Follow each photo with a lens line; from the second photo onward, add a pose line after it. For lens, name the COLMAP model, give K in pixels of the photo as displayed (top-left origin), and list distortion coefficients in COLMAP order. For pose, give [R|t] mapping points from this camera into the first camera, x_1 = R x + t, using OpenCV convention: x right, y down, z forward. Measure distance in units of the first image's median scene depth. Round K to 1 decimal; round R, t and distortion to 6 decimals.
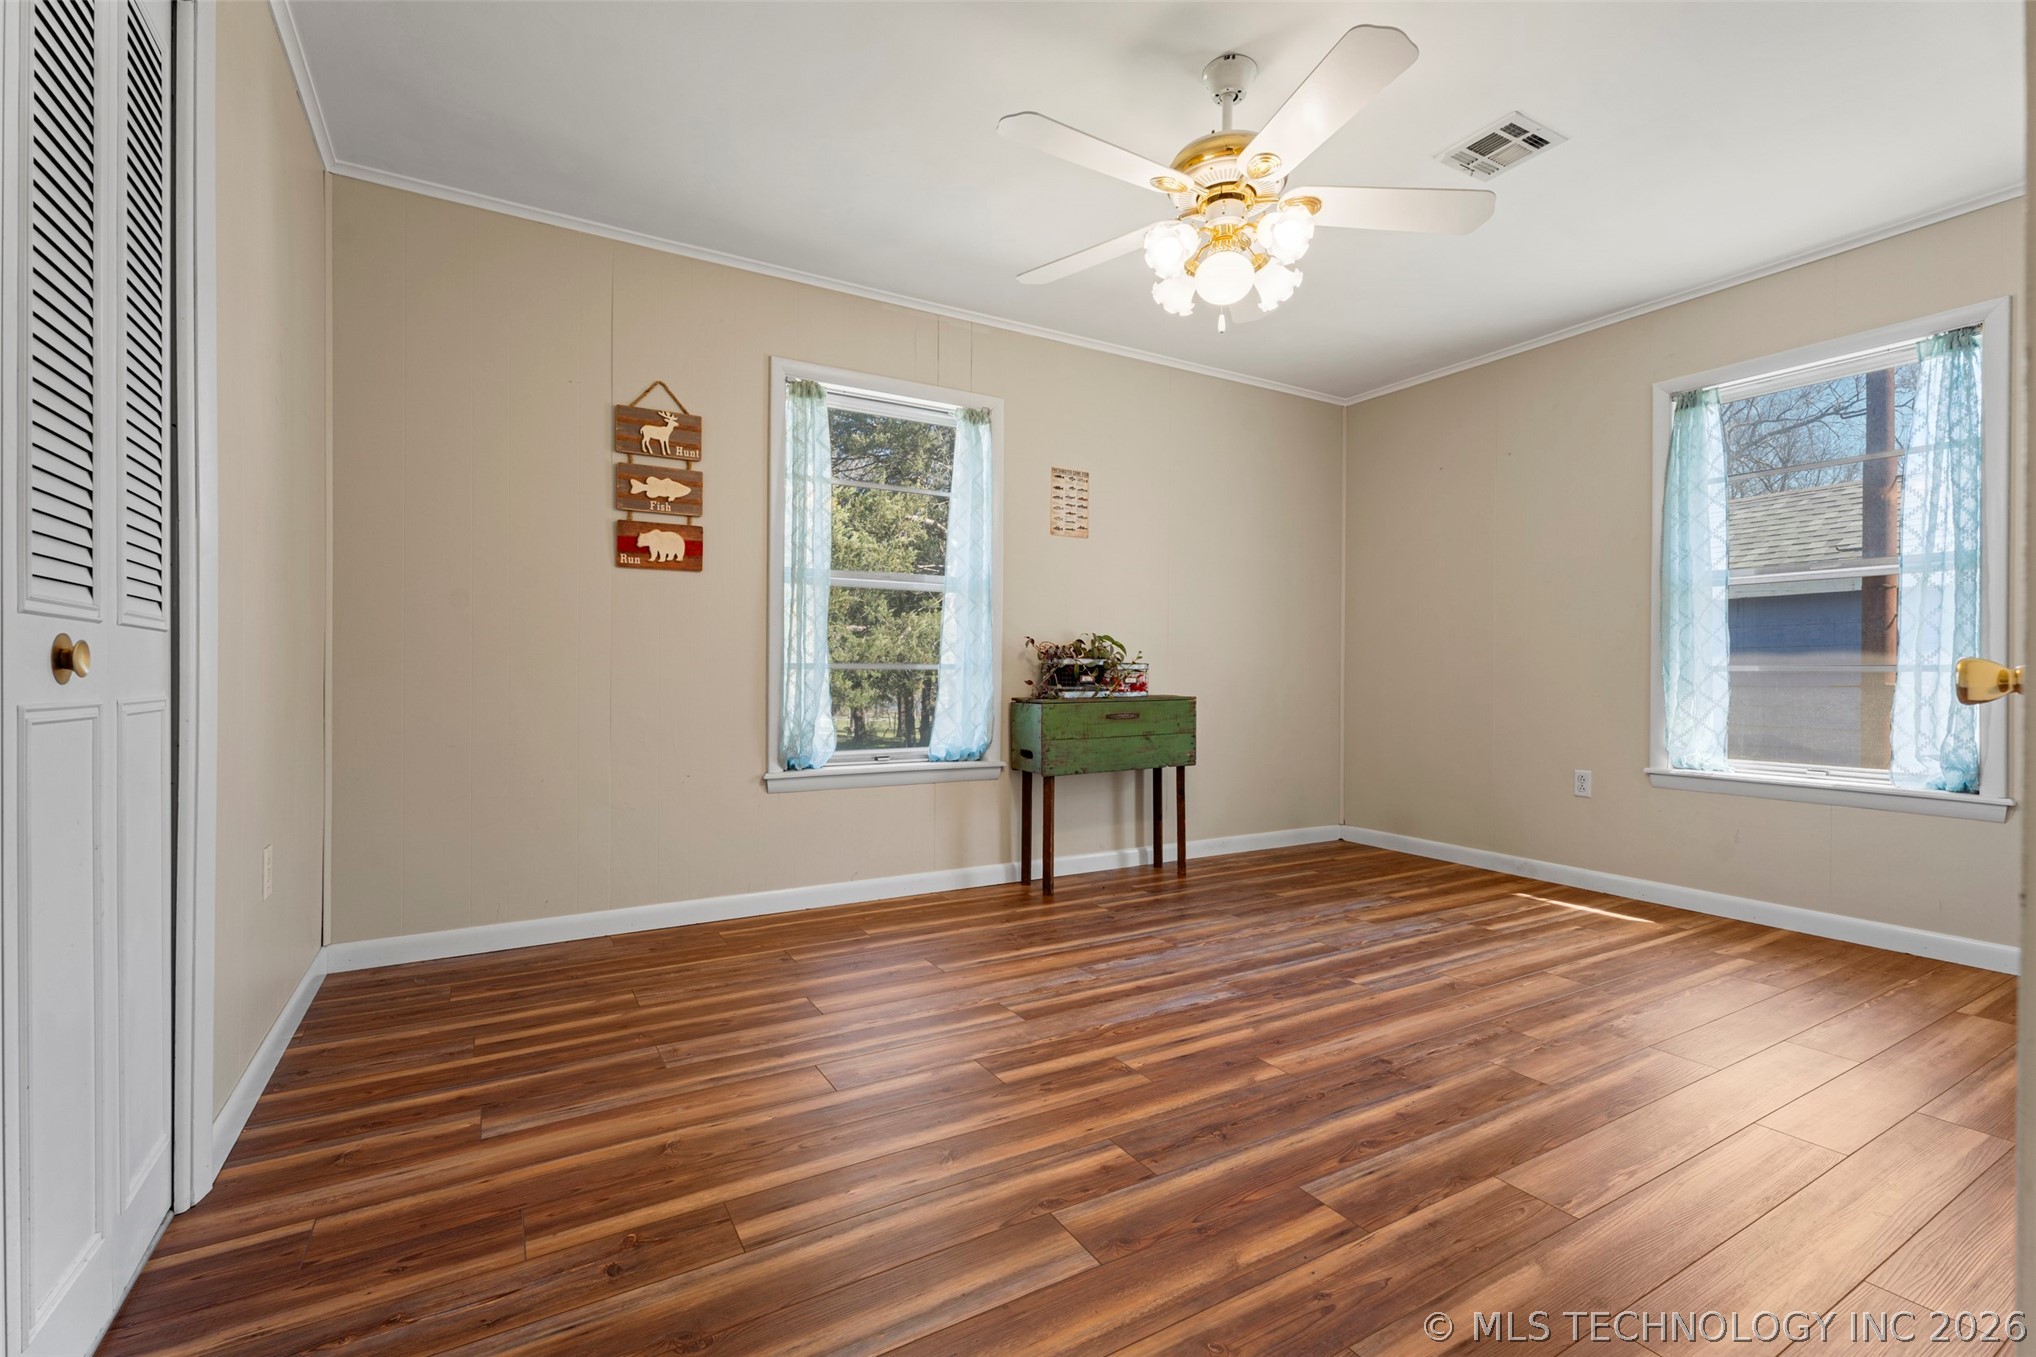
lens RADIAL K [[903.5, 0, 1034.2], [0, 903.5, 674.0], [0, 0, 1]] dist [-0.000011, 0.000664]
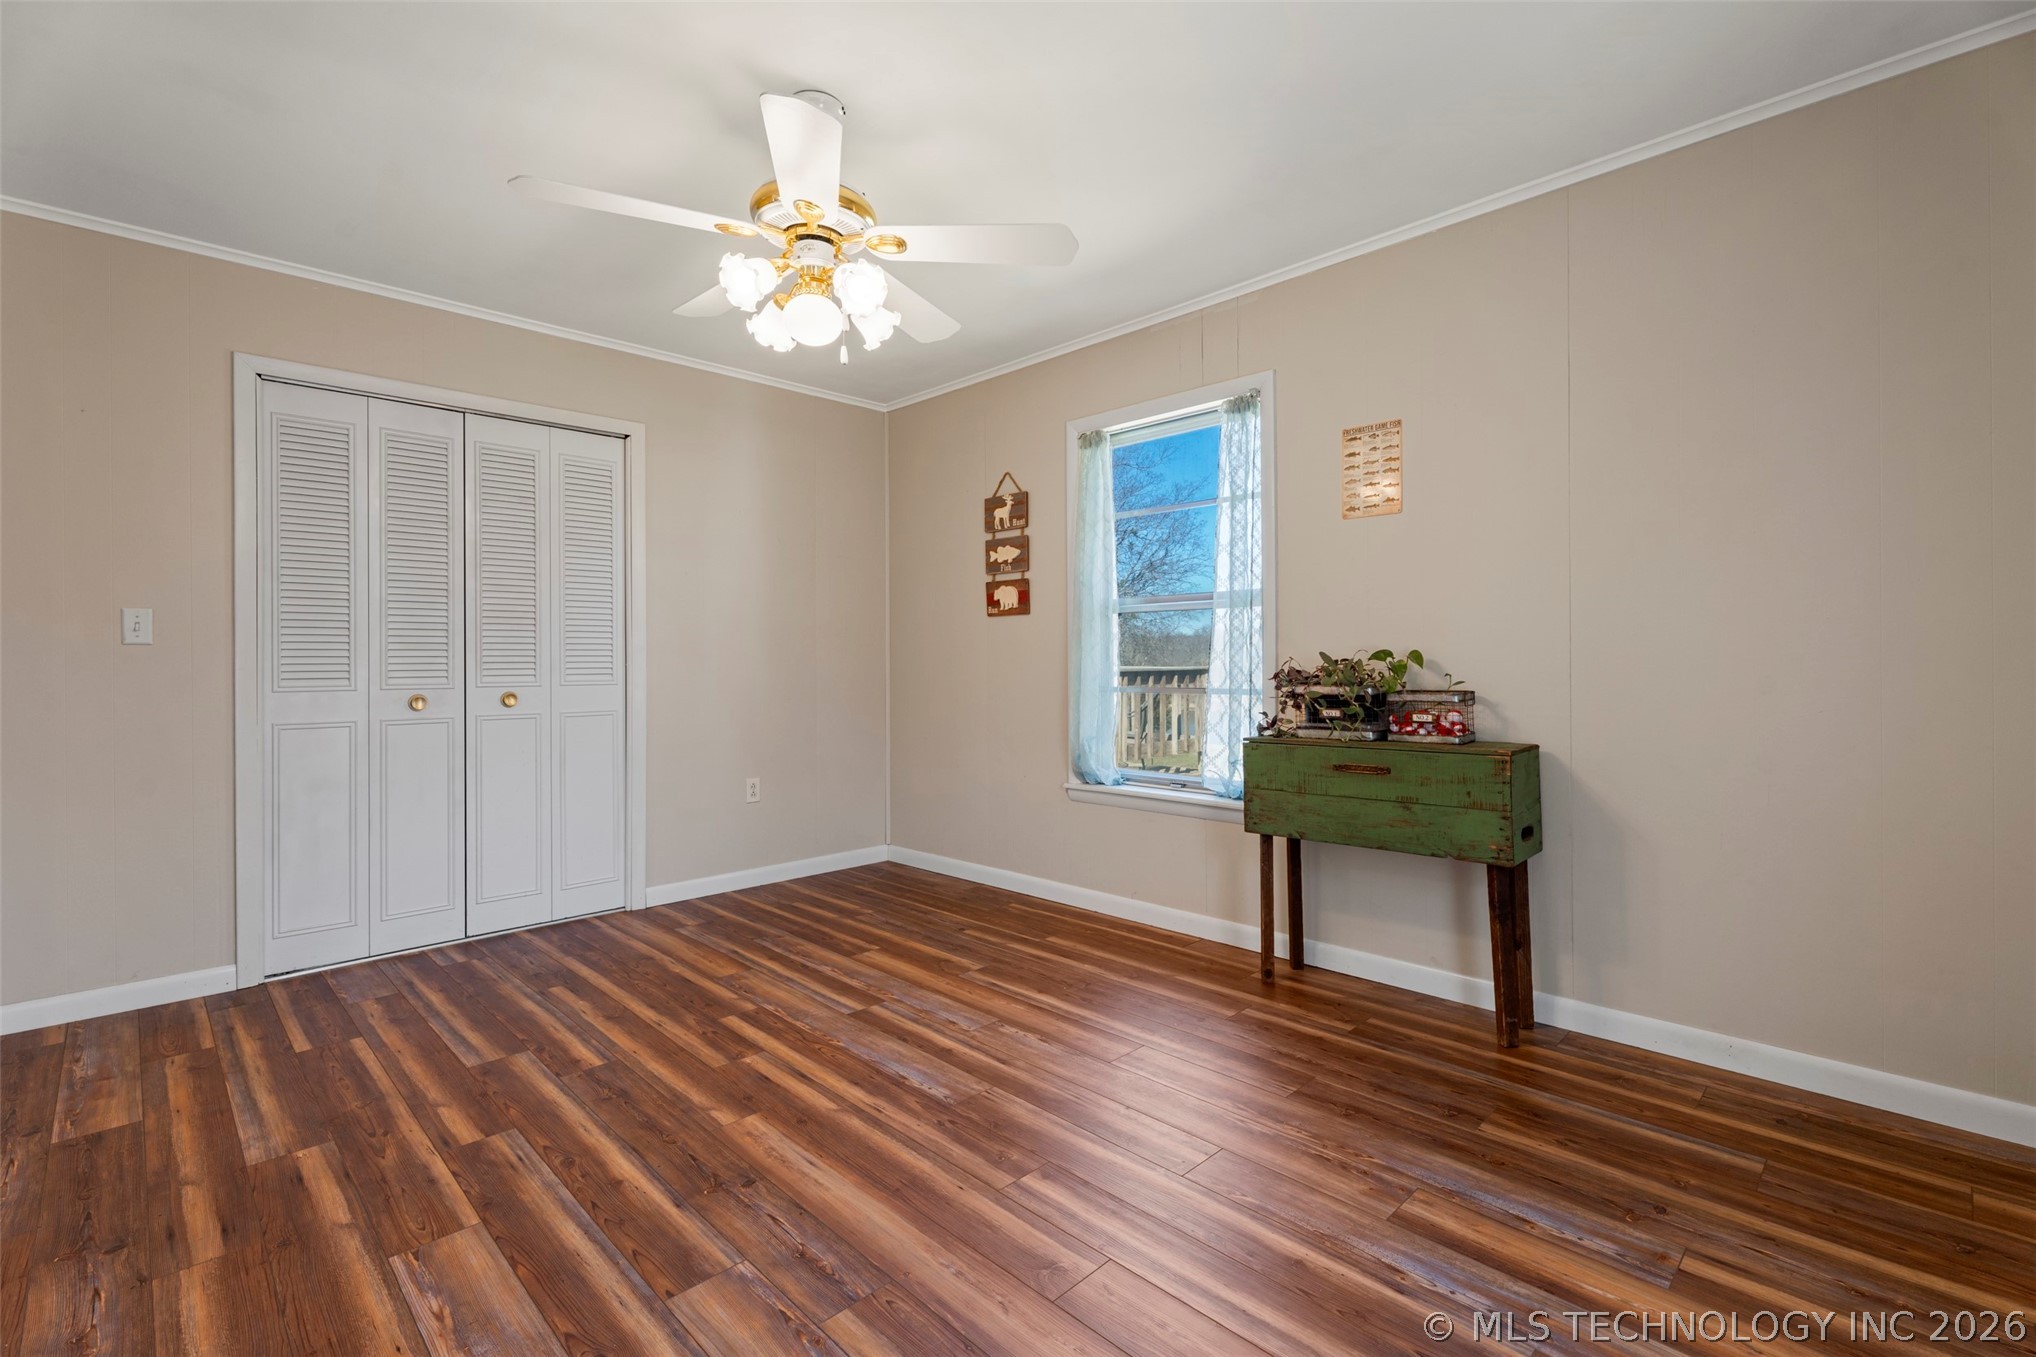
lens RADIAL K [[903.5, 0, 1012.4], [0, 903.5, 656.8], [0, 0, 1]] dist [-0.000011, 0.000664]
pose [[0.237925, -0.011439, -0.971216, 1.023202], [0.007704, 0.999921, -0.009890, -0.050944], [0.971253, -0.005129, 0.237995, 0.823397]]
